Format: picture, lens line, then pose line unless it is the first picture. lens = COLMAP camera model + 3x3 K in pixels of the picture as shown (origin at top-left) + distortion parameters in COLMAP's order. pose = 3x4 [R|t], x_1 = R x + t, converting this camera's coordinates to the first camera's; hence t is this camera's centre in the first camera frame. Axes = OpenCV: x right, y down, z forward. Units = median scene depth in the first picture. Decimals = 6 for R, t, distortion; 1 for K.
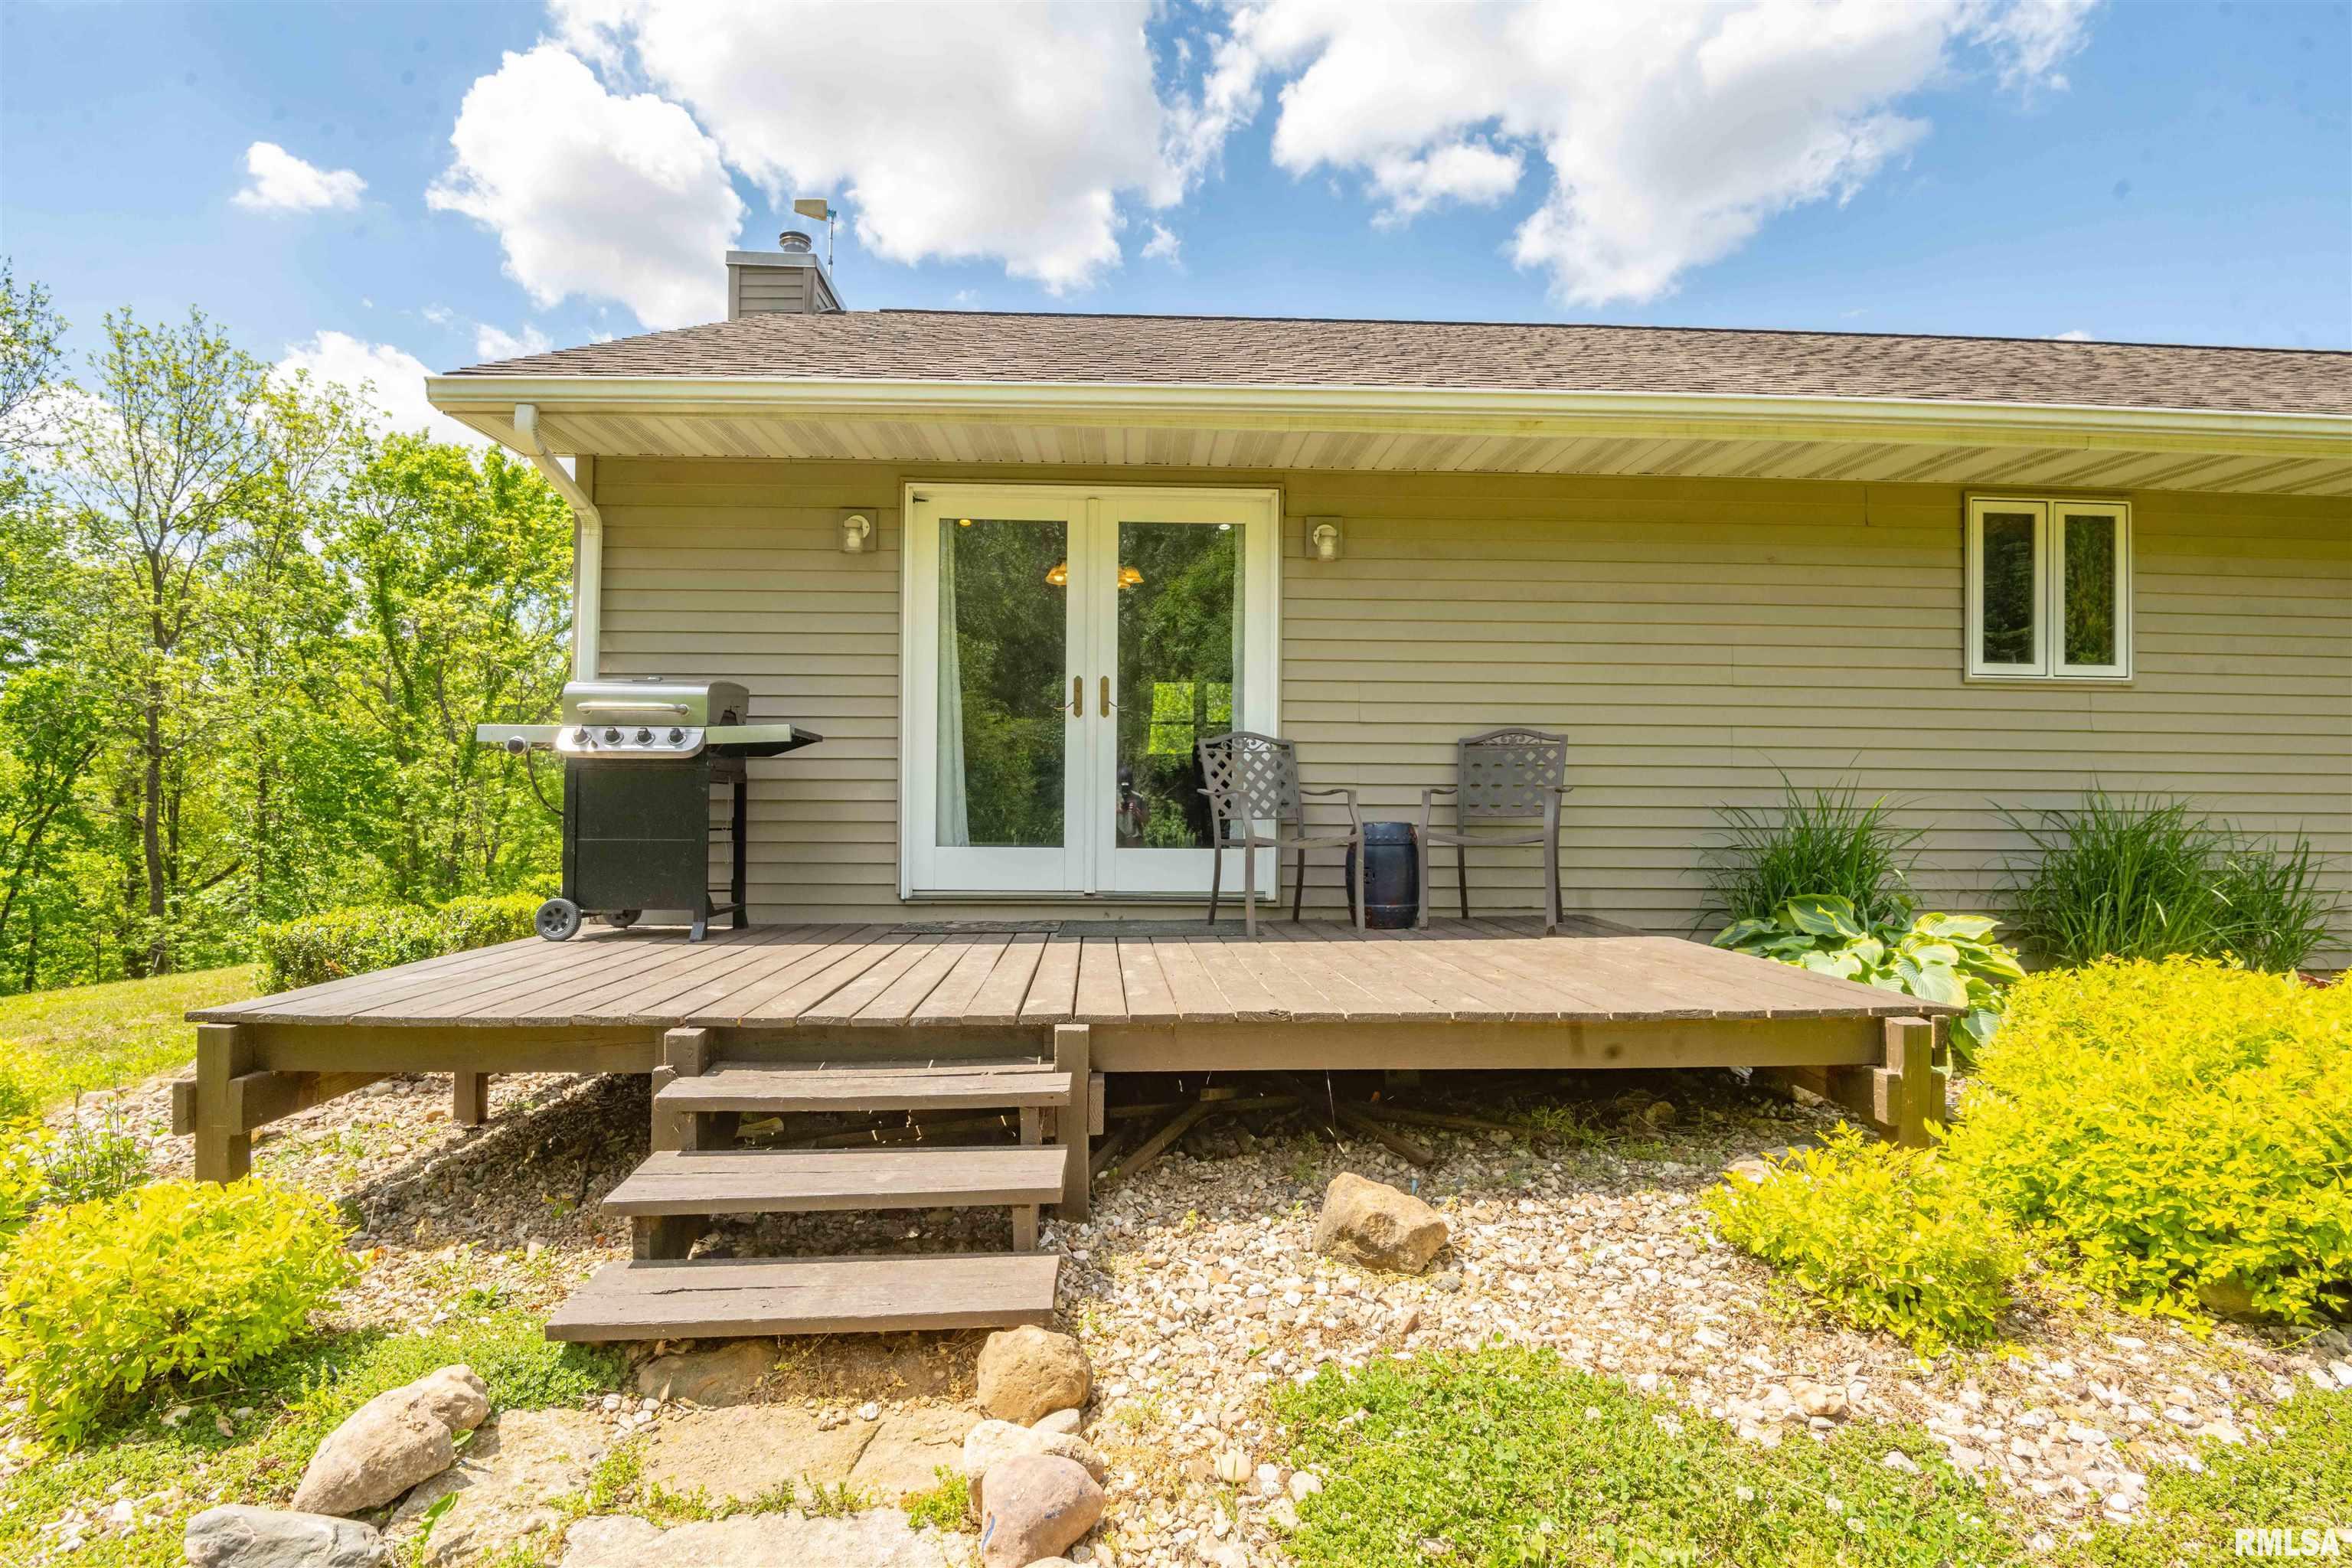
lens RADIAL K [[1109.9, 0, 1165.6], [0, 1109.9, 793.5], [0, 0, 1]] dist [-0.005079, -0.012685]
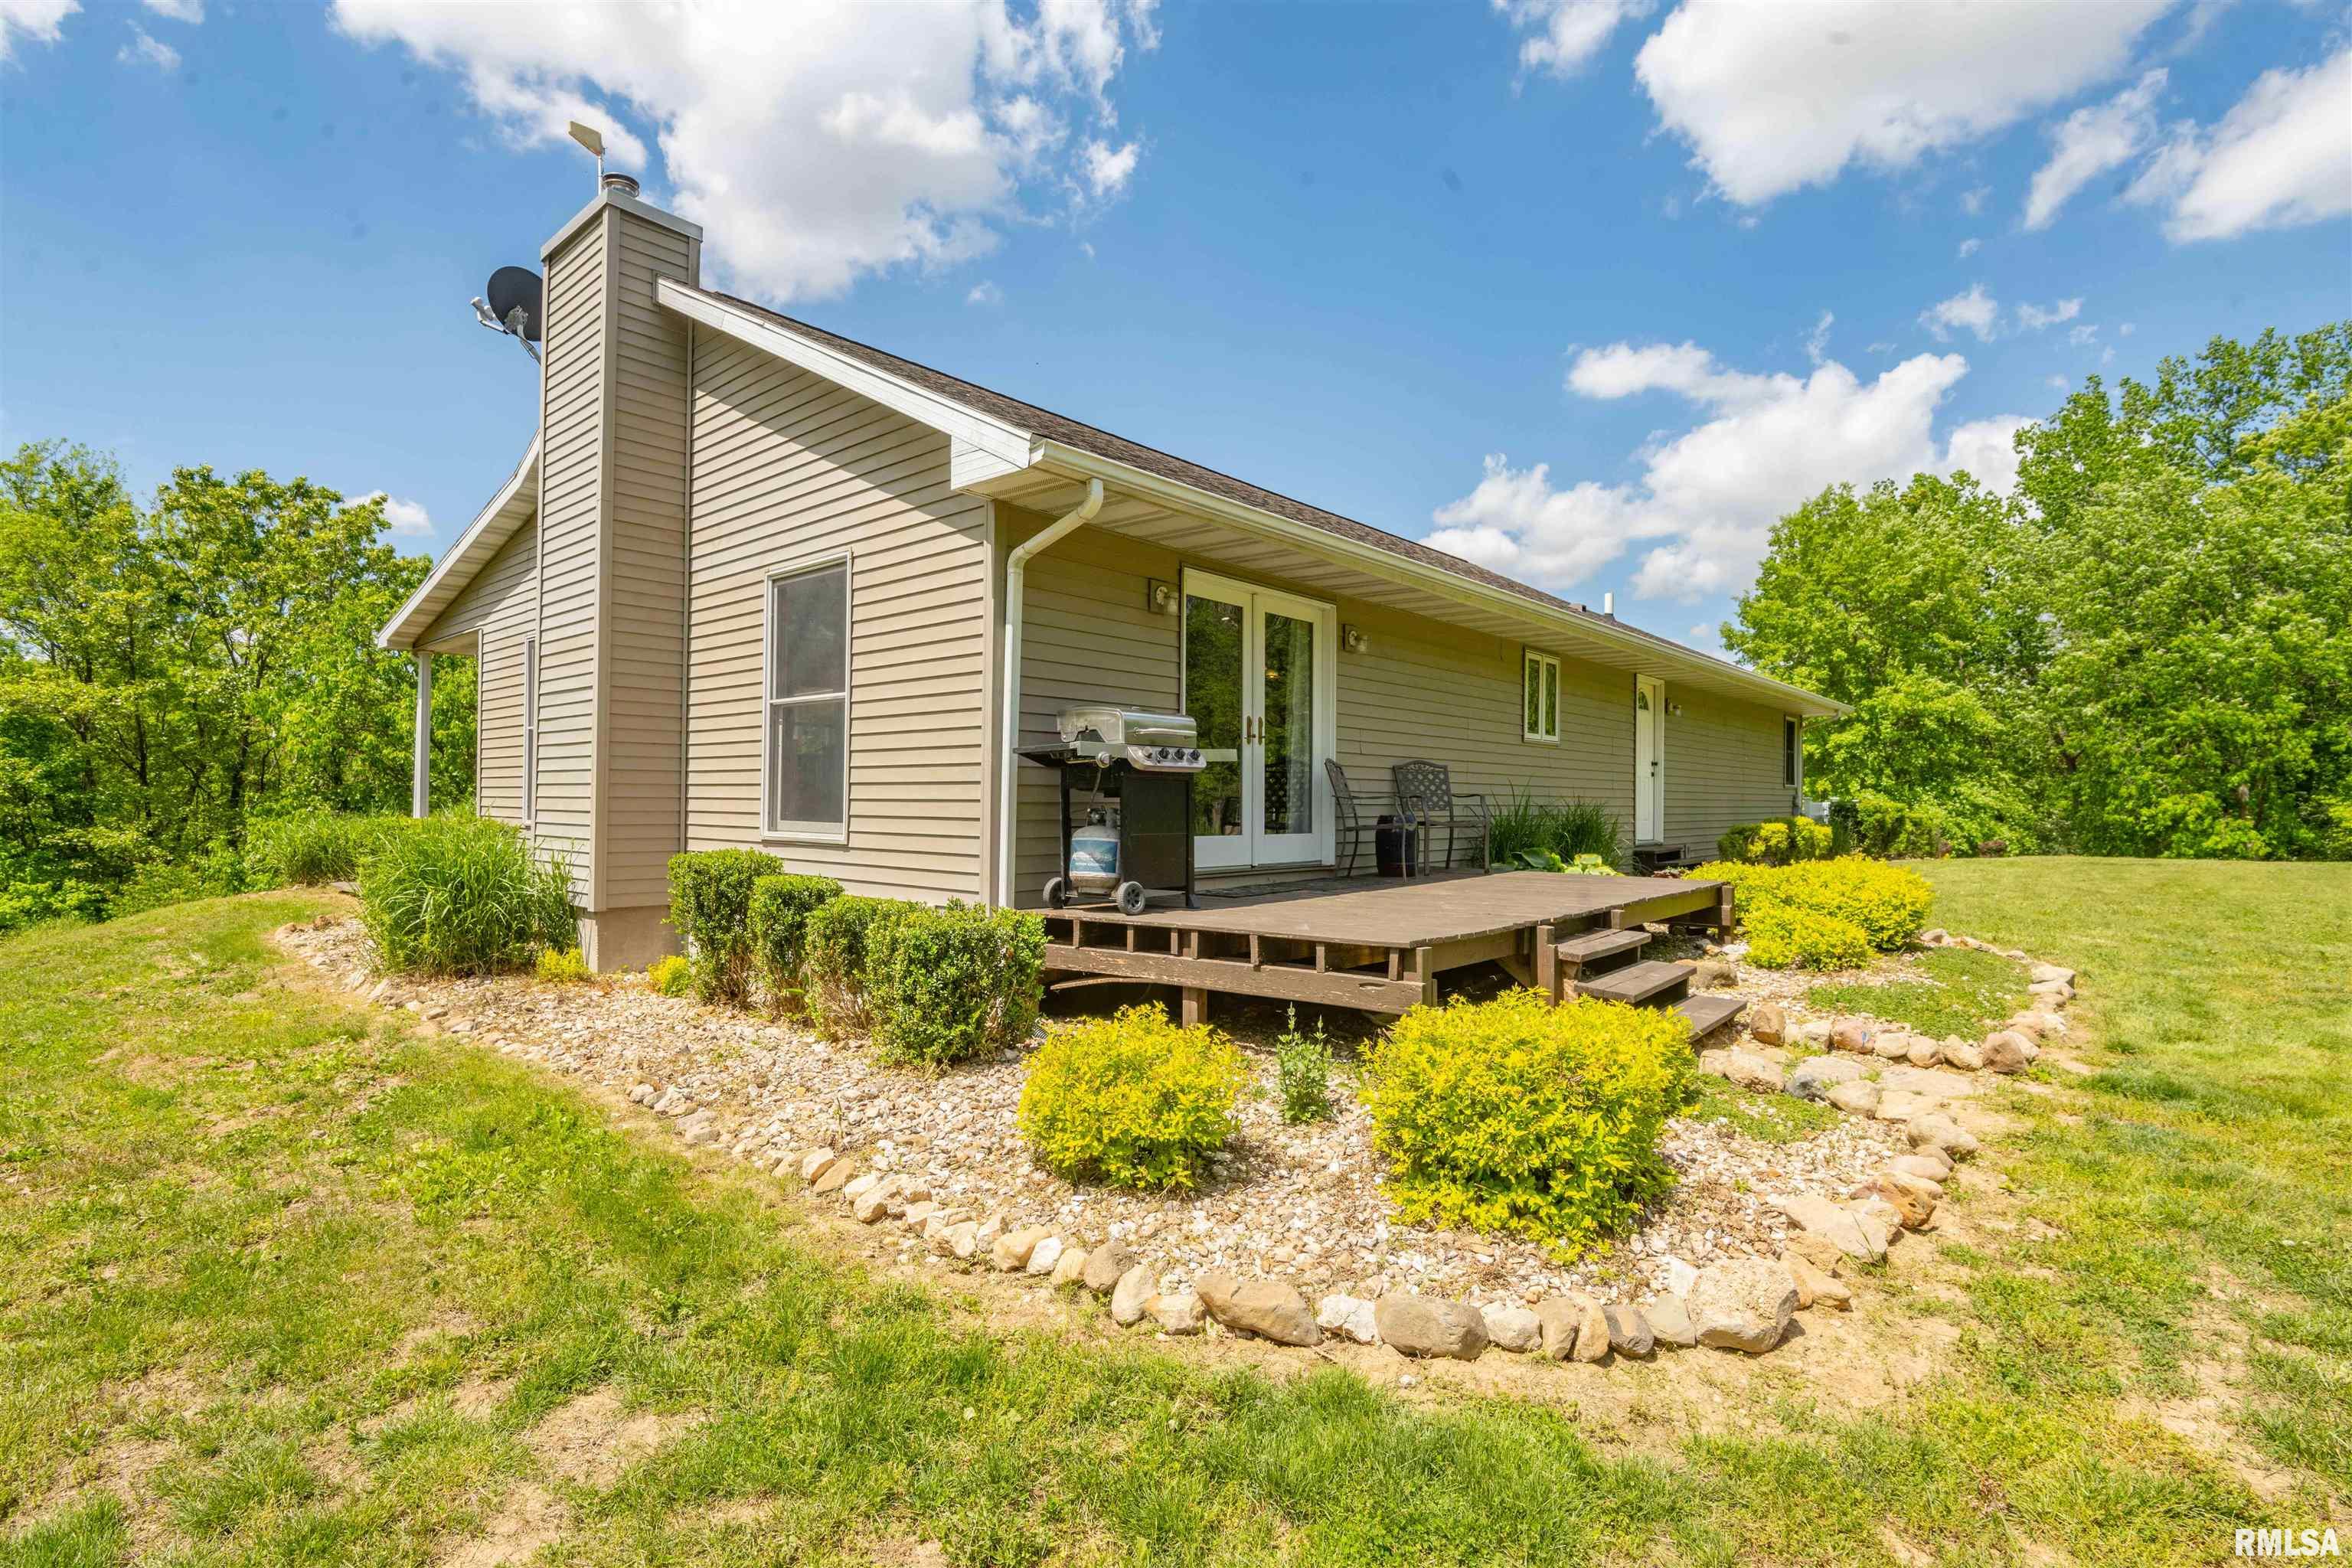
lens RADIAL K [[1109.9, 0, 1161.1], [0, 1109.9, 790.6], [0, 0, 1]] dist [-0.005079, -0.012685]
pose [[0.695632, 0.005696, 0.718376, -1.194598], [-0.006019, 0.999980, -0.002100, -0.004943], [-0.718373, -0.002864, 0.695652, 0.077273]]
